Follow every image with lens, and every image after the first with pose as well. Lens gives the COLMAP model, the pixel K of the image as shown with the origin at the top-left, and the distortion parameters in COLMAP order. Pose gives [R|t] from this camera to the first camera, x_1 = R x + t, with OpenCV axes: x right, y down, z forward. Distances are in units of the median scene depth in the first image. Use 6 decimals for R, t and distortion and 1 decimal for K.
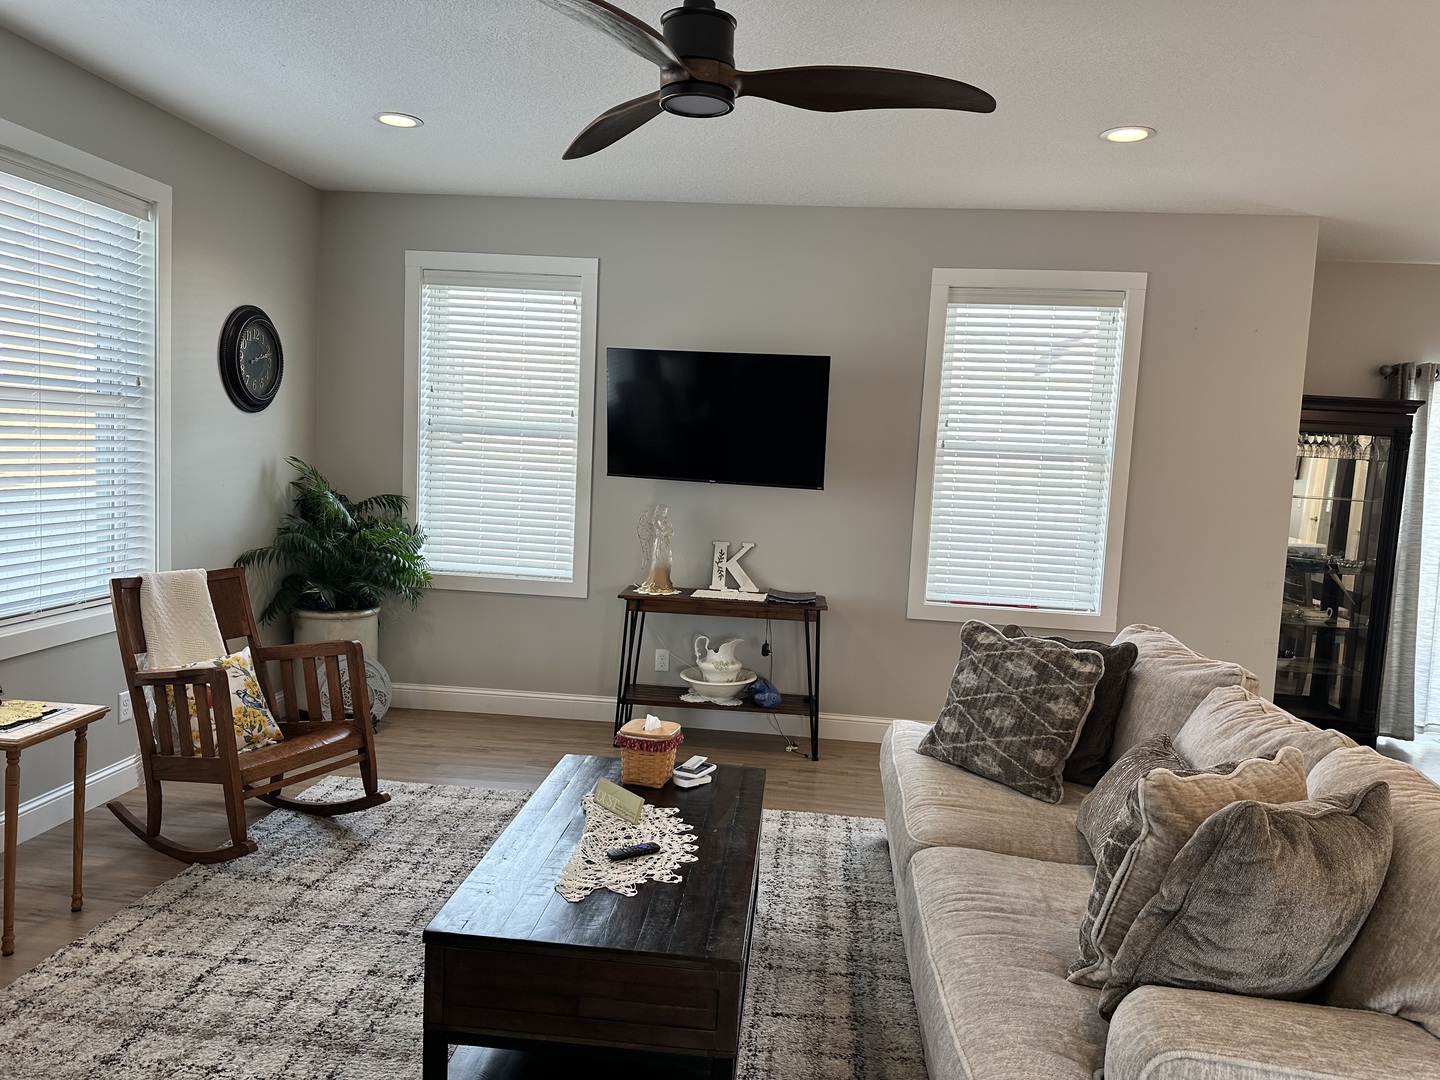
lens RADIAL K [[997.3, 0, 727.5], [0, 997.3, 541.8], [0, 0, 1]] dist [0.051736, -0.070792]
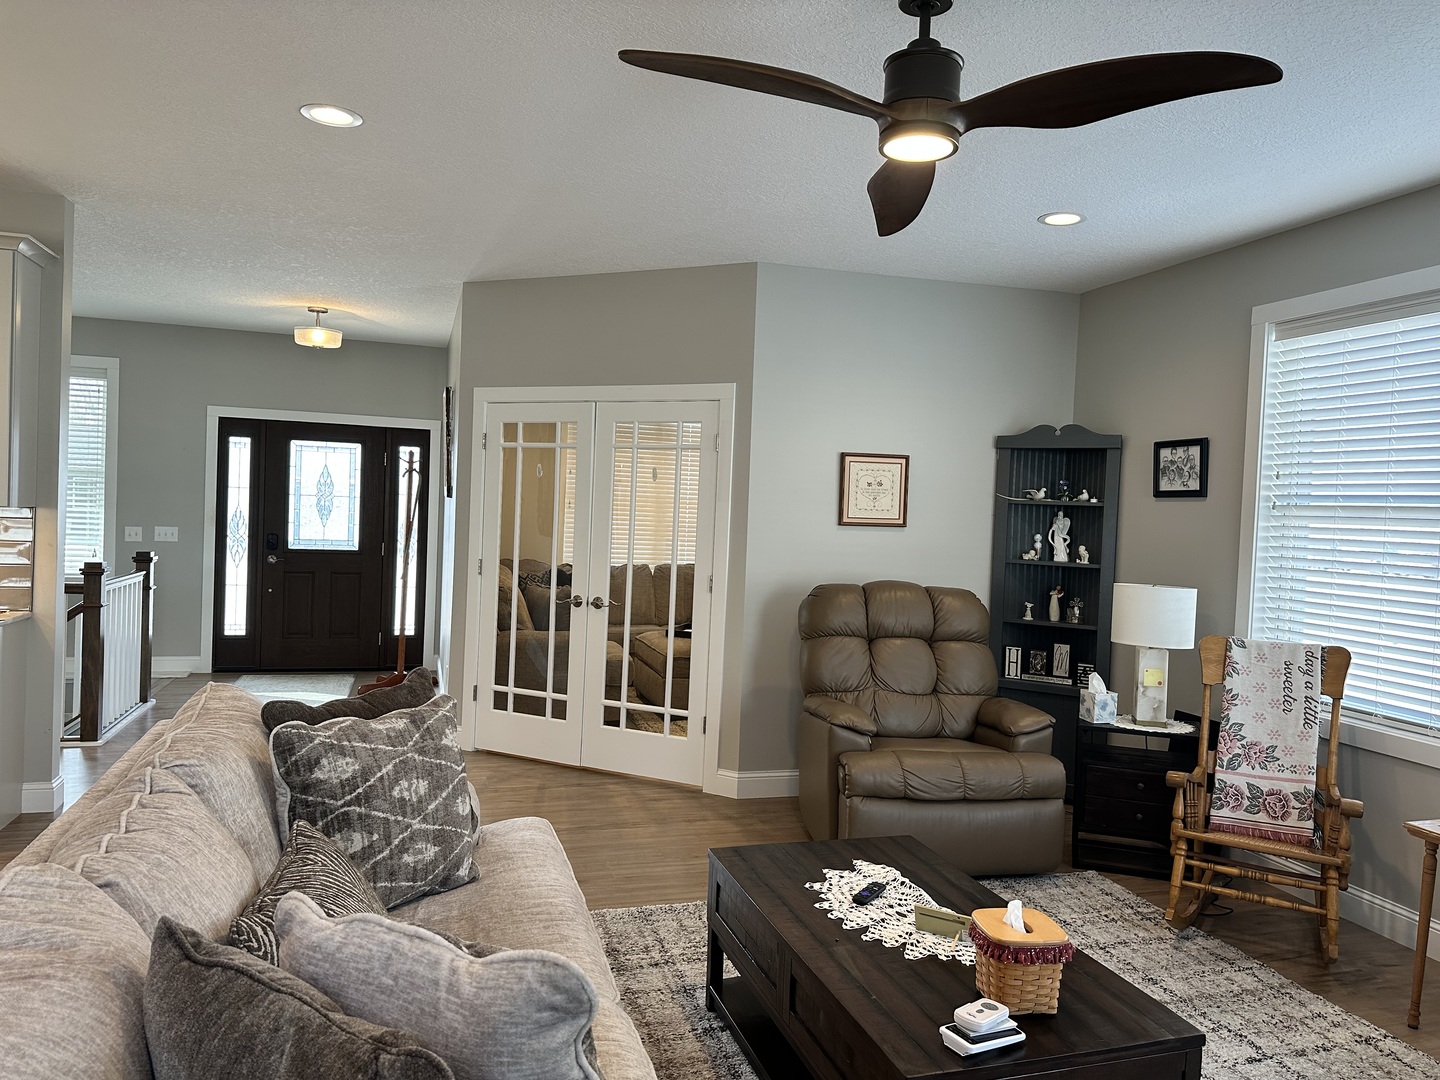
lens RADIAL K [[997.3, 0, 710.8], [0, 997.3, 541.8], [0, 0, 1]] dist [0.051736, -0.070792]
pose [[-0.928753, -0.073738, -0.363291, 0.232217], [-0.119103, 0.987413, 0.104069, -0.071303], [0.351045, 0.139924, -0.925845, 0.922466]]
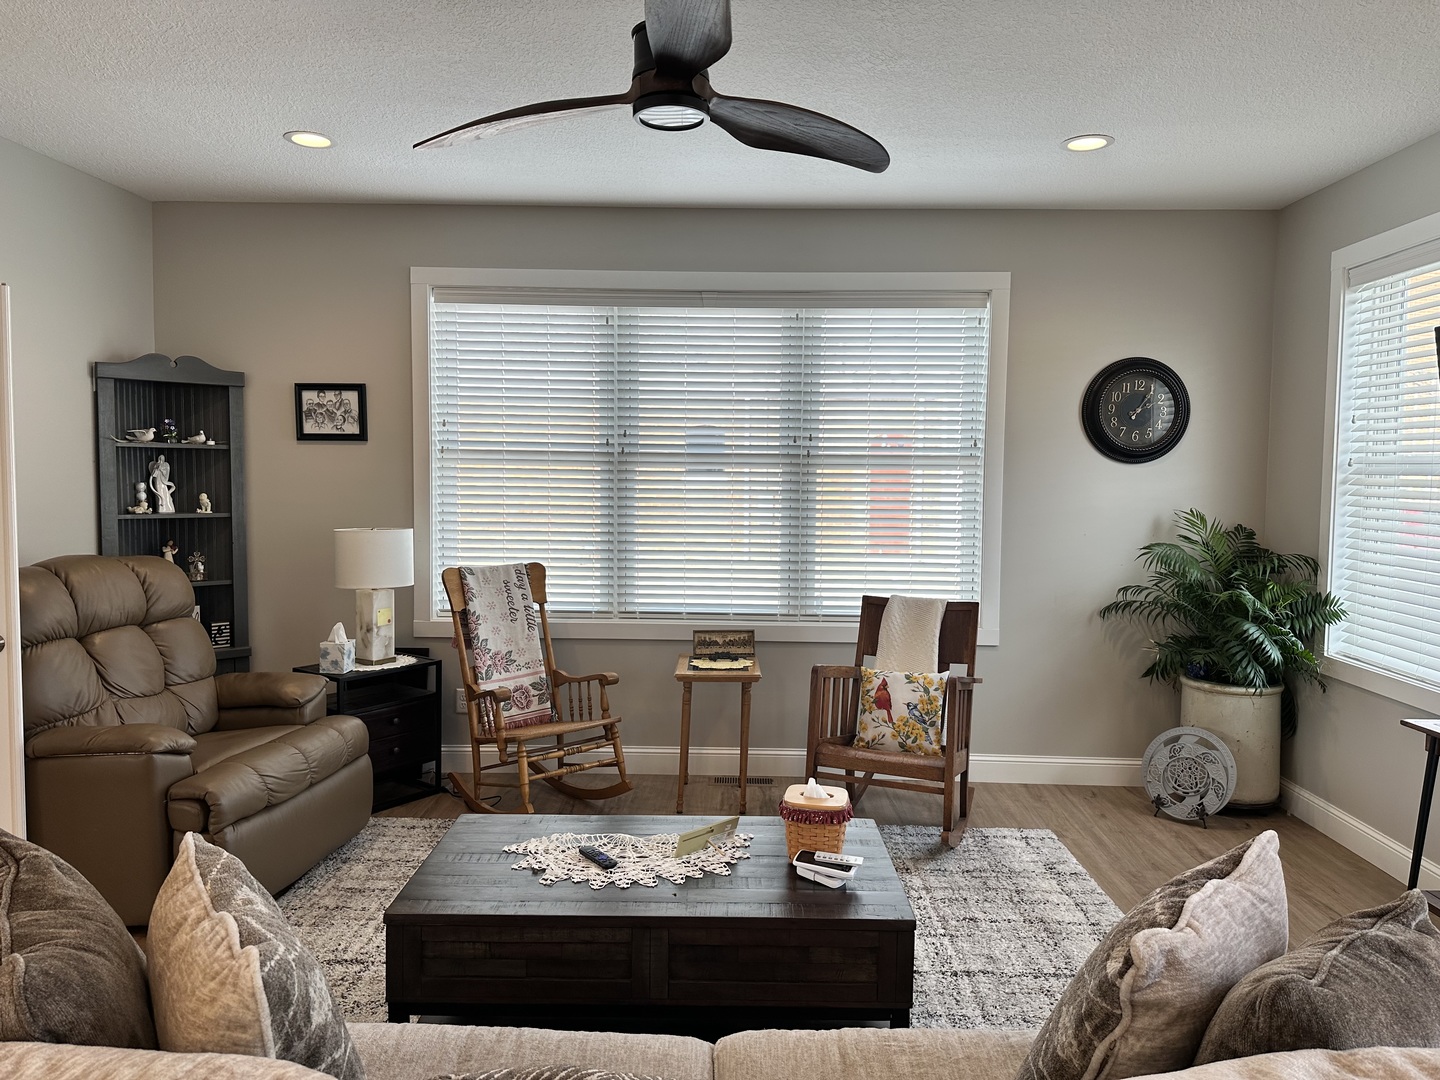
lens RADIAL K [[997.3, 0, 728.6], [0, 997.3, 536.8], [0, 0, 1]] dist [0.051736, -0.070792]
pose [[0.074411, 0.016023, -0.997099, 0.469749], [-0.102578, 0.994690, 0.008329, -0.021828], [0.991938, 0.101661, 0.075660, 0.506388]]
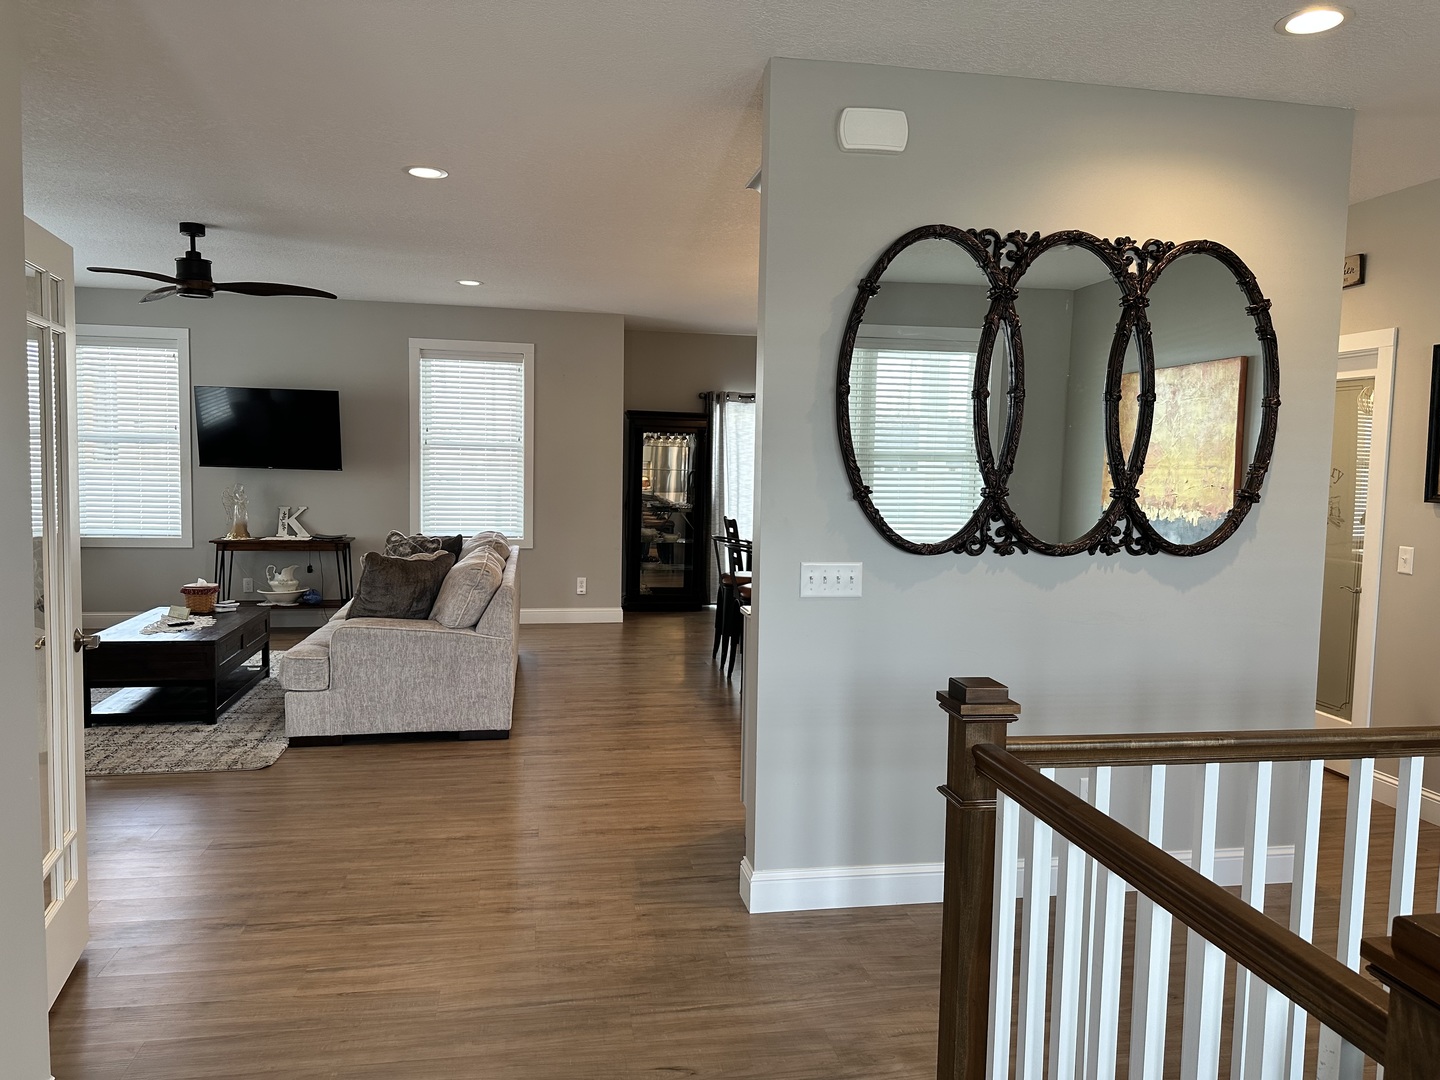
lens RADIAL K [[997.3, 0, 719.2], [0, 997.3, 532.7], [0, 0, 1]] dist [0.051736, -0.070792]
pose [[0.960492, -0.045654, 0.274537, 0.227419], [0.048573, 0.998812, -0.003839, 0.084619], [-0.274035, 0.017023, 0.961569, -0.754521]]
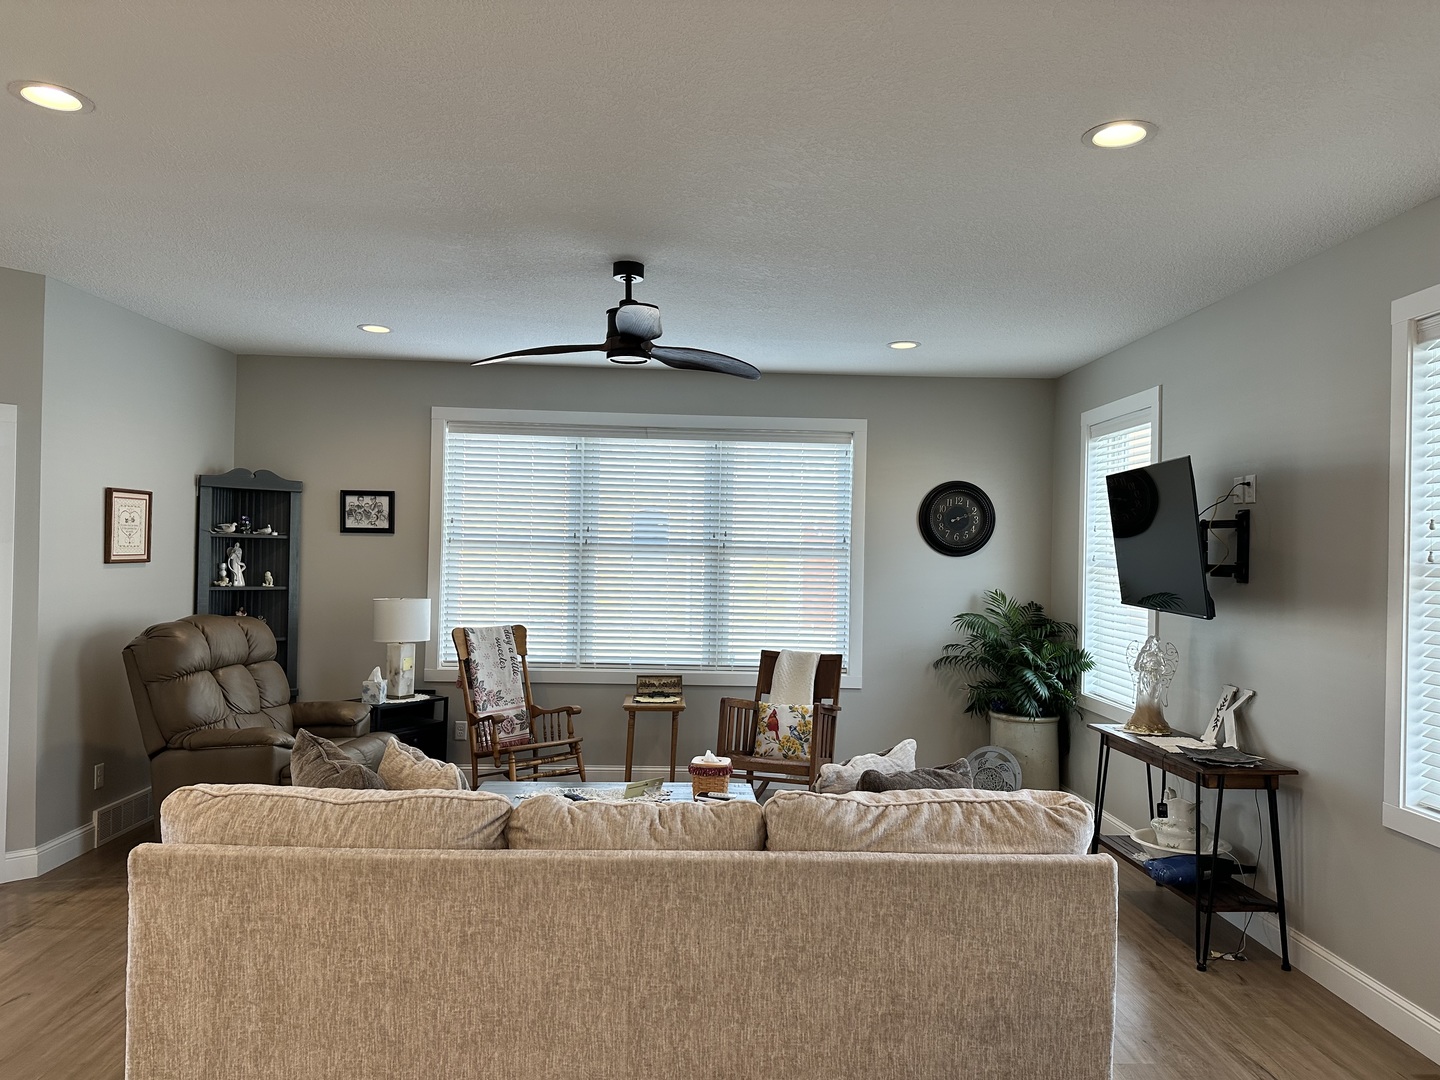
lens RADIAL K [[997.3, 0, 727.3], [0, 997.3, 542.2], [0, 0, 1]] dist [0.051736, -0.070792]
pose [[0.129078, -0.058352, -0.989916, 0.811736], [-0.110373, 0.991219, -0.072821, -0.012043], [0.985473, 0.118660, 0.121504, 0.492727]]
